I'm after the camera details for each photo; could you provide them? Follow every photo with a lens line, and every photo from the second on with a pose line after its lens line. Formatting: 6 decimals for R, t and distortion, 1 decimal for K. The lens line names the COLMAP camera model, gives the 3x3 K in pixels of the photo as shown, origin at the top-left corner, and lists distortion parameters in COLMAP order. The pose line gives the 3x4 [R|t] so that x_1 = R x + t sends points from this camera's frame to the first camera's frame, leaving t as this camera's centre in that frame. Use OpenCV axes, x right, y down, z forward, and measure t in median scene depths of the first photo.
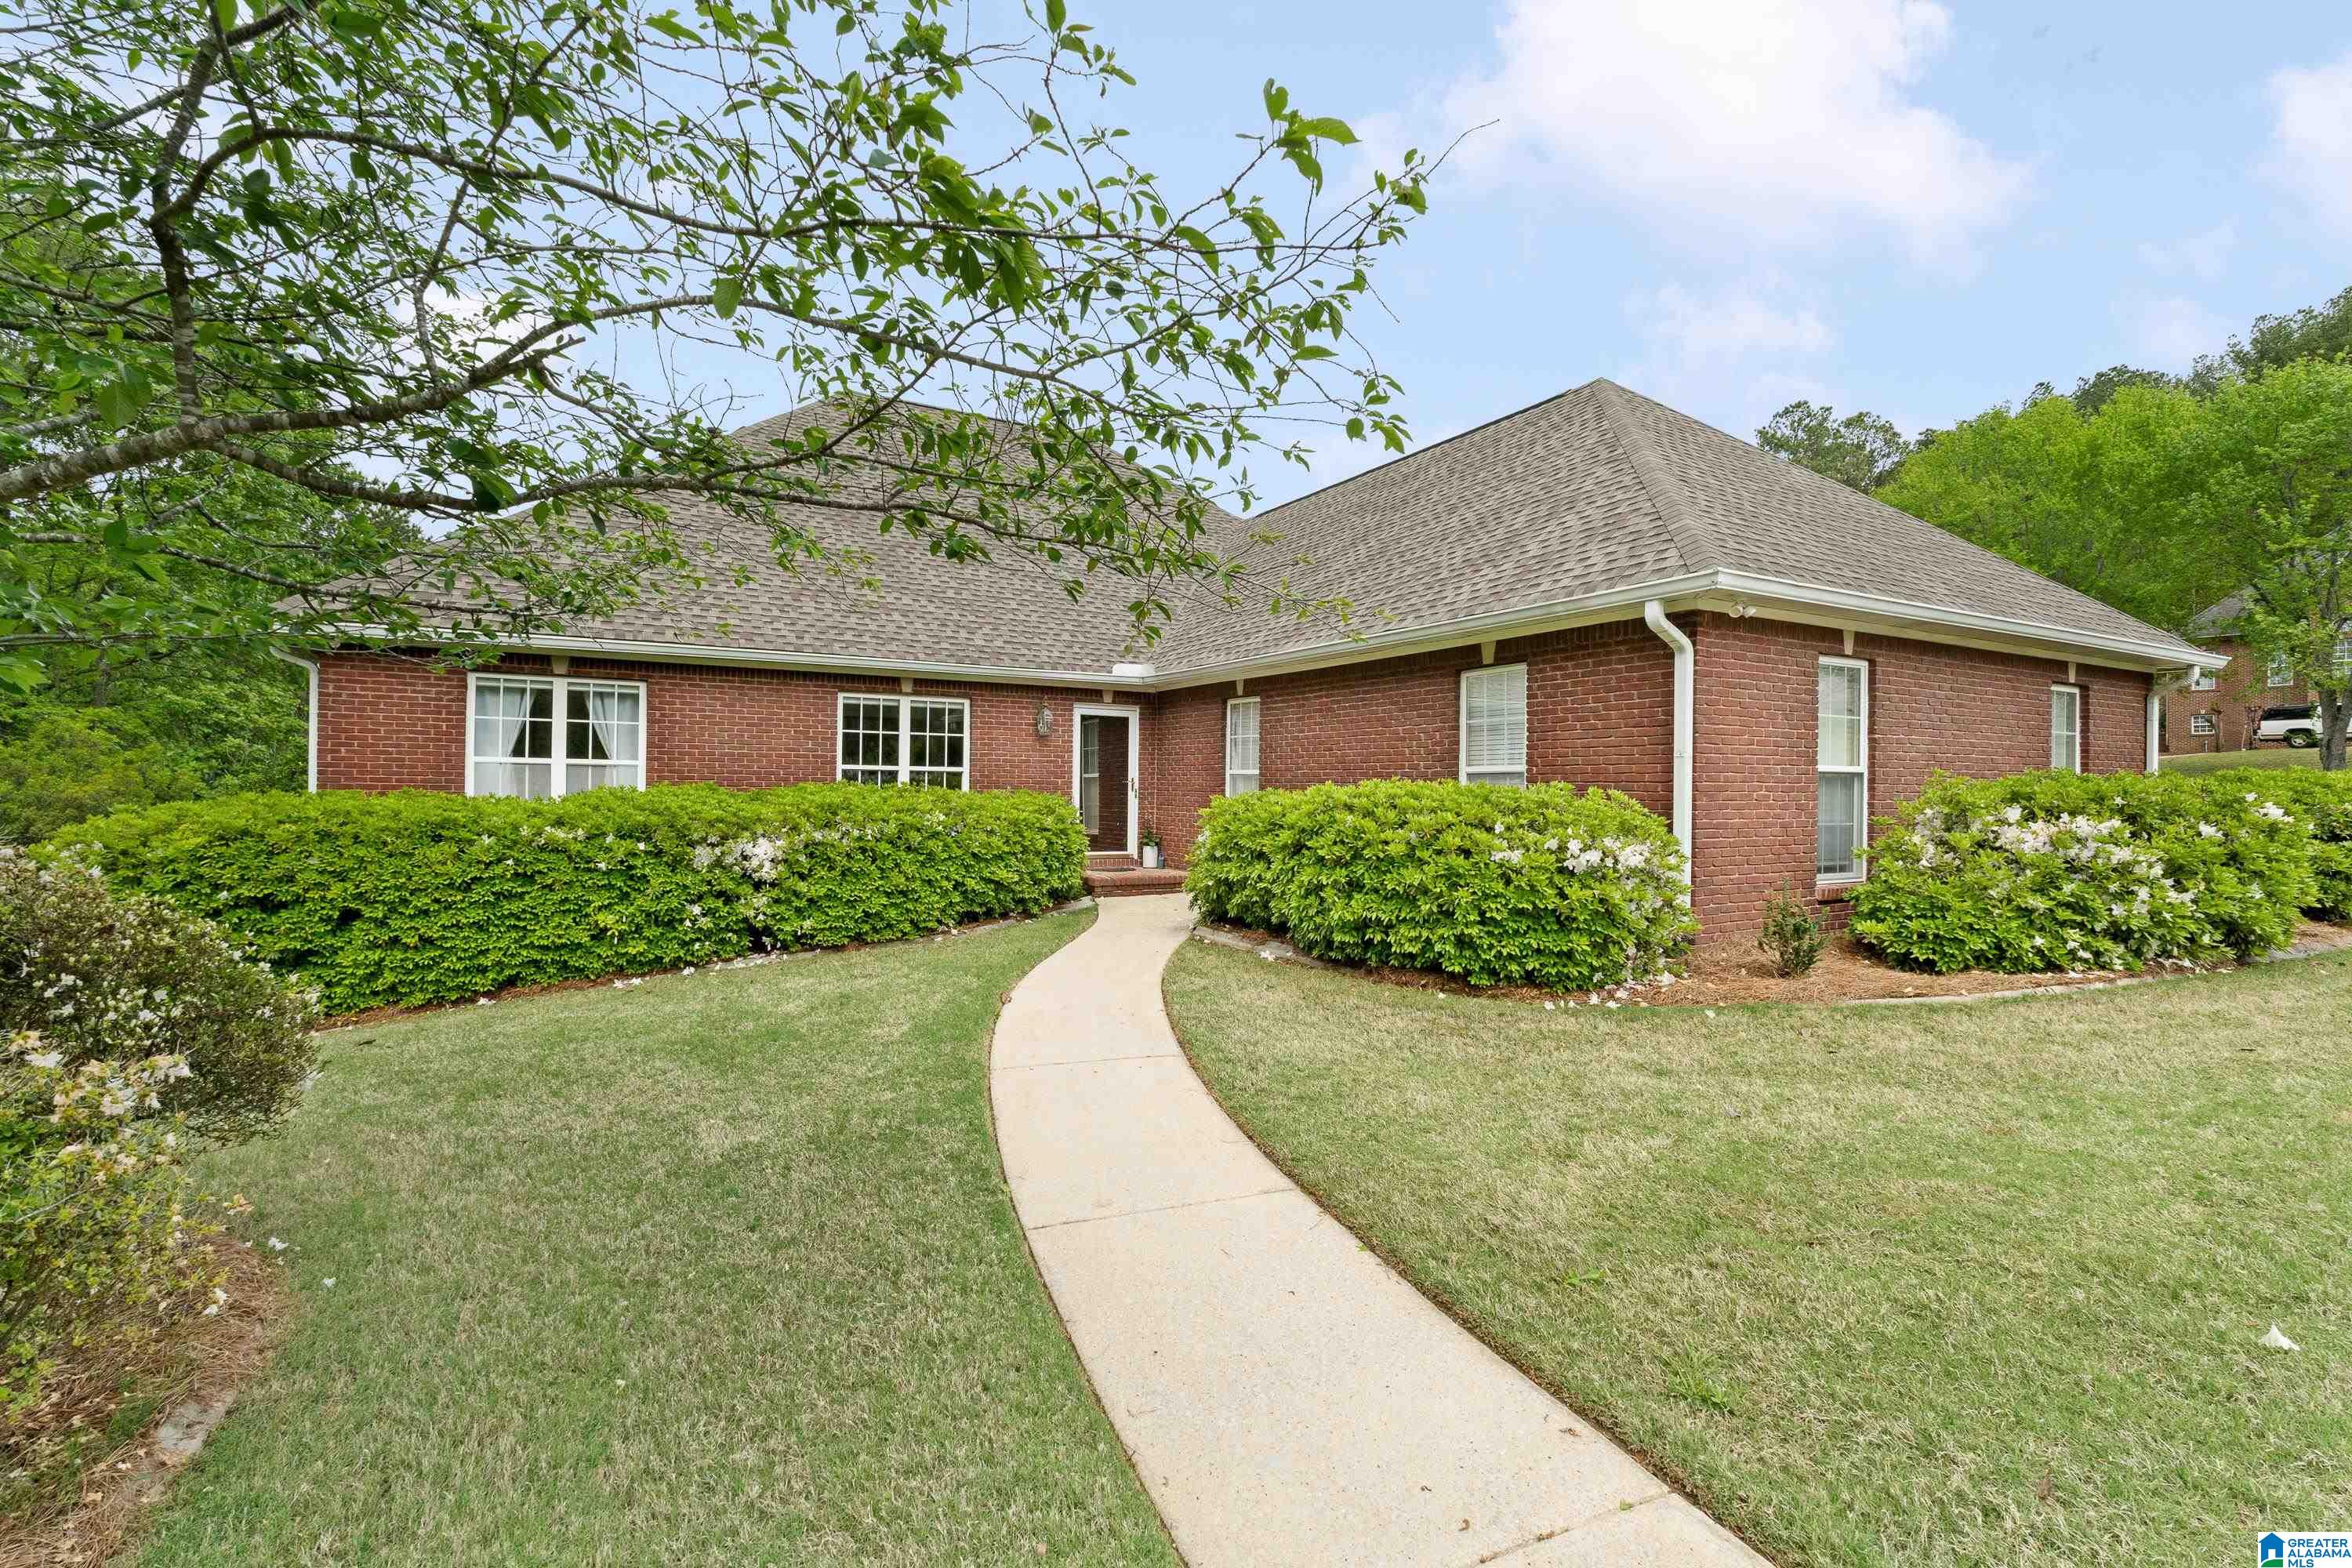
lens RADIAL K [[1070.6, 0, 1177.6], [0, 1070.6, 737.7], [0, 0, 1]] dist [-0.002354, -0.000106]
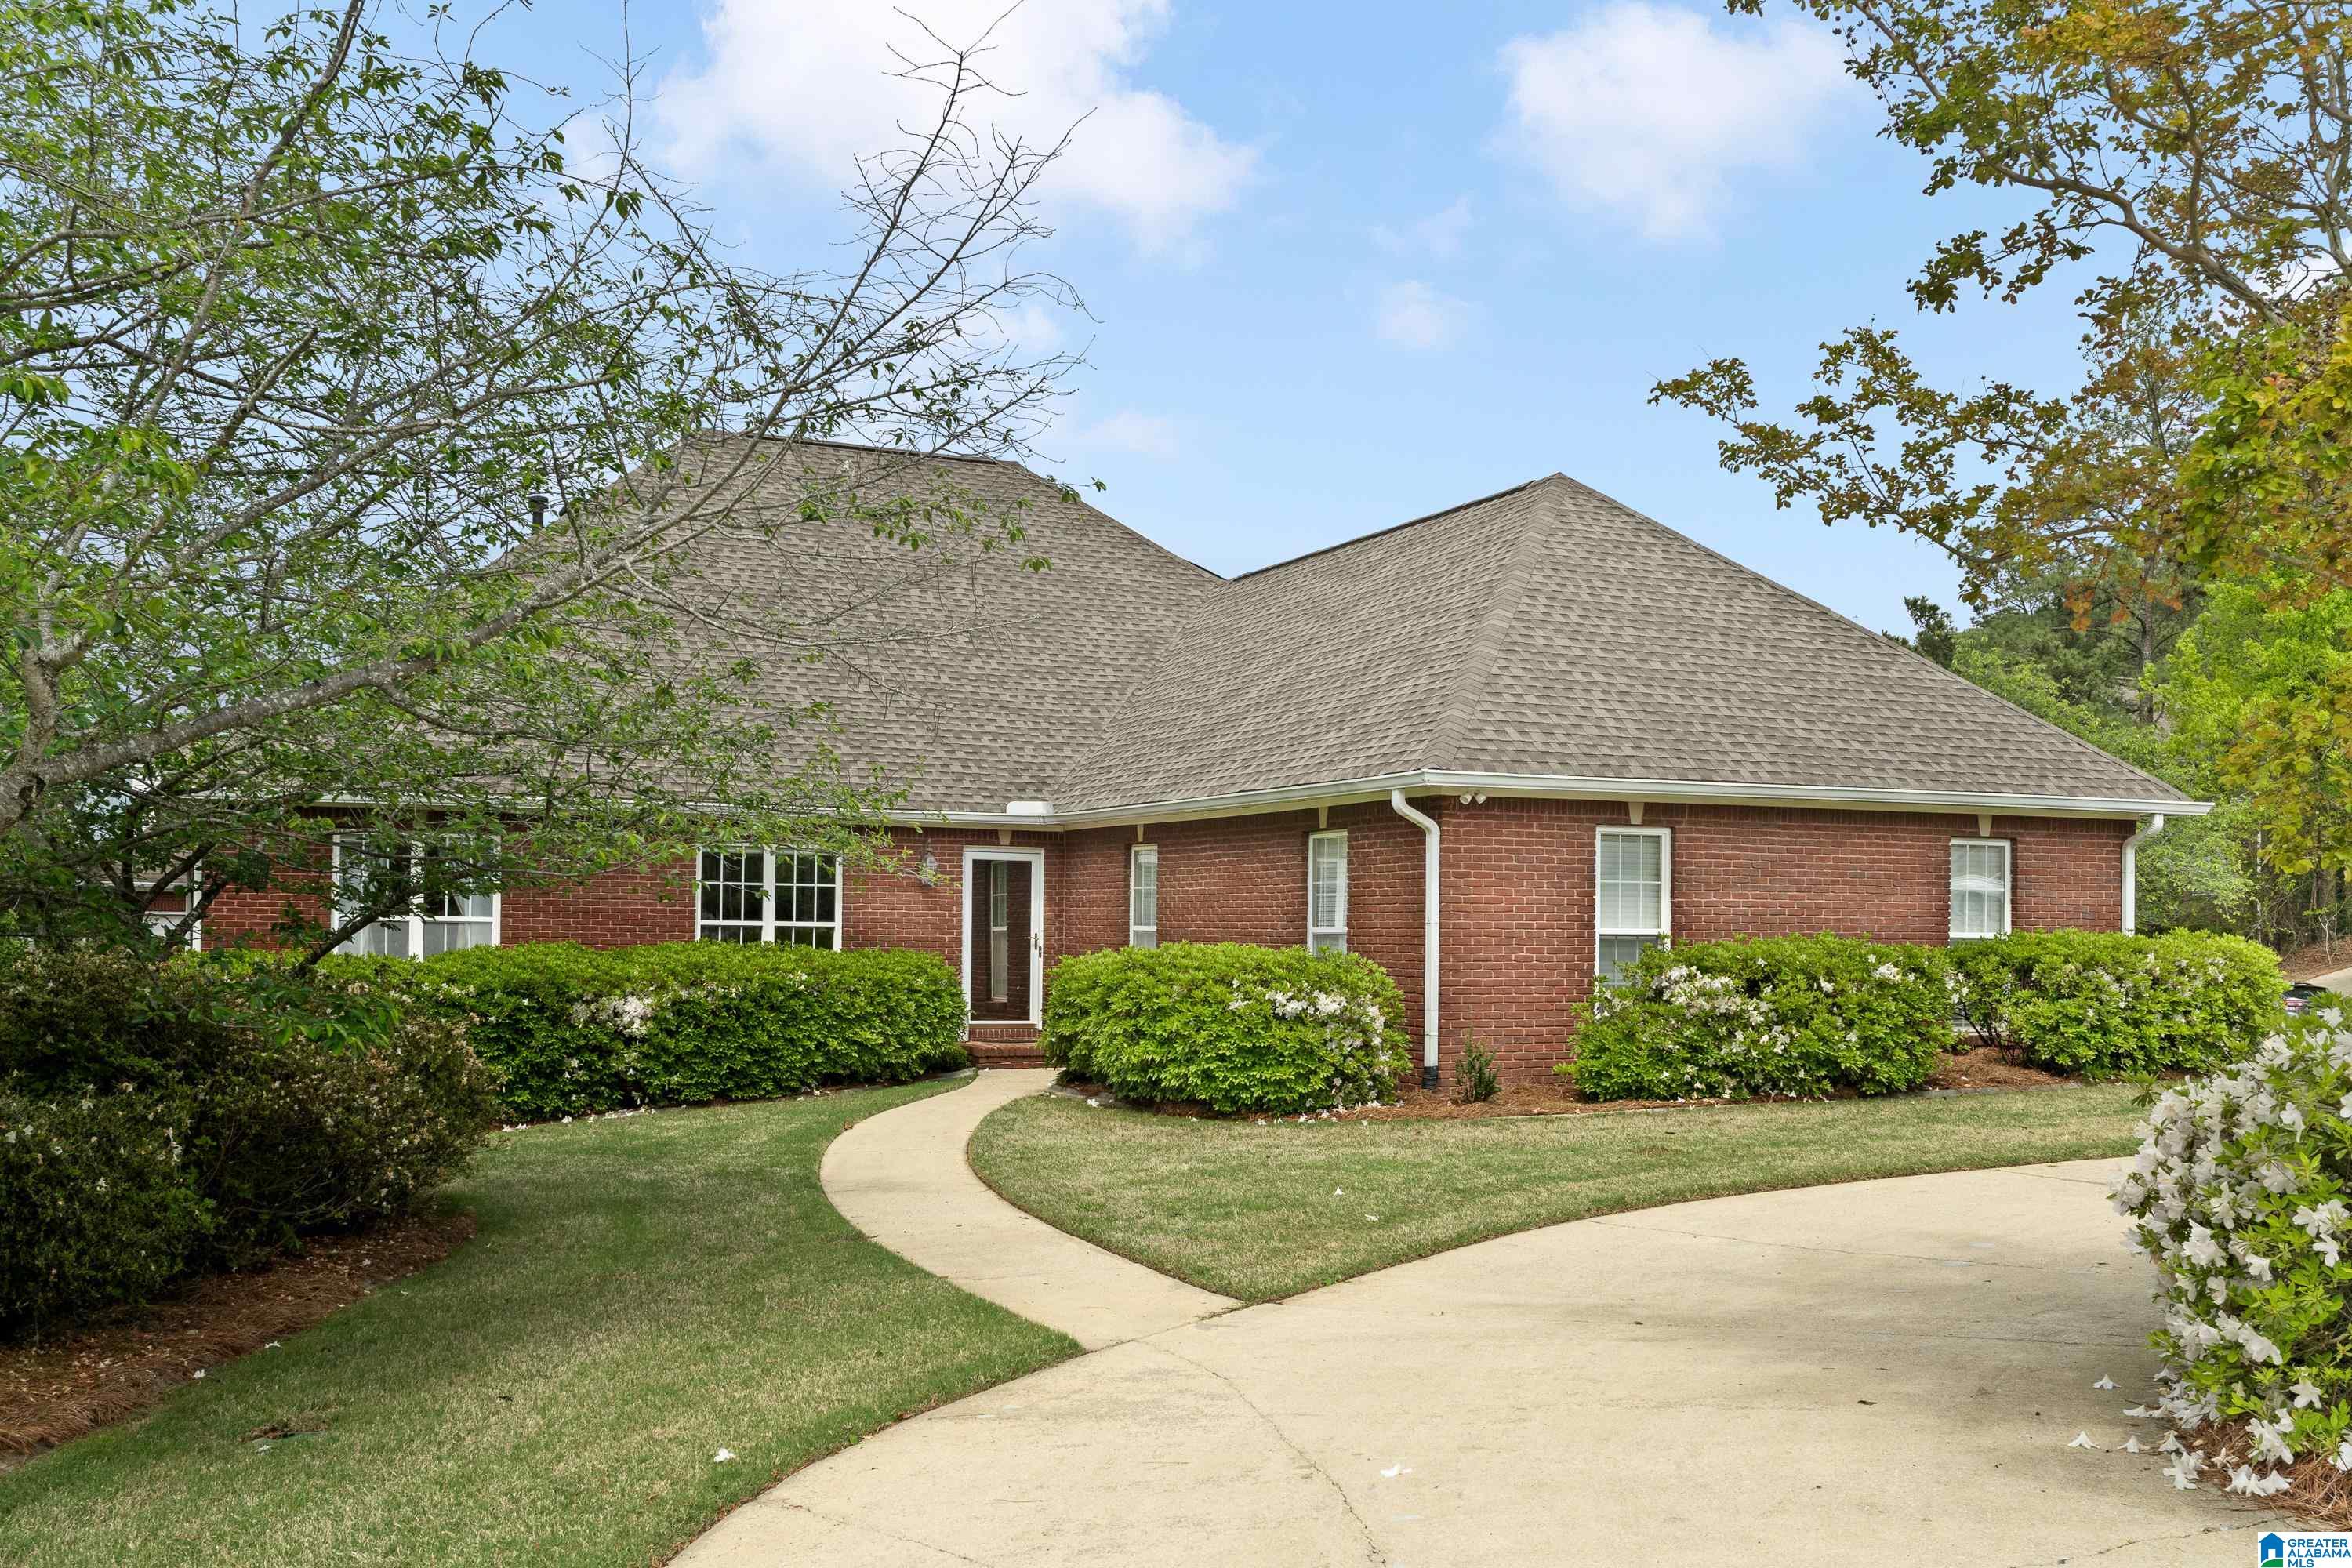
lens RADIAL K [[2229.7, 0, 1176.0], [0, 2229.7, 784.0], [0, 0, 1]] dist [-0.046735, -0.004564]
pose [[0.997142, -0.004906, -0.075385, 0.298435], [0.003409, 0.999795, -0.019980, -0.066201], [0.075467, 0.019666, 0.996954, -1.104177]]
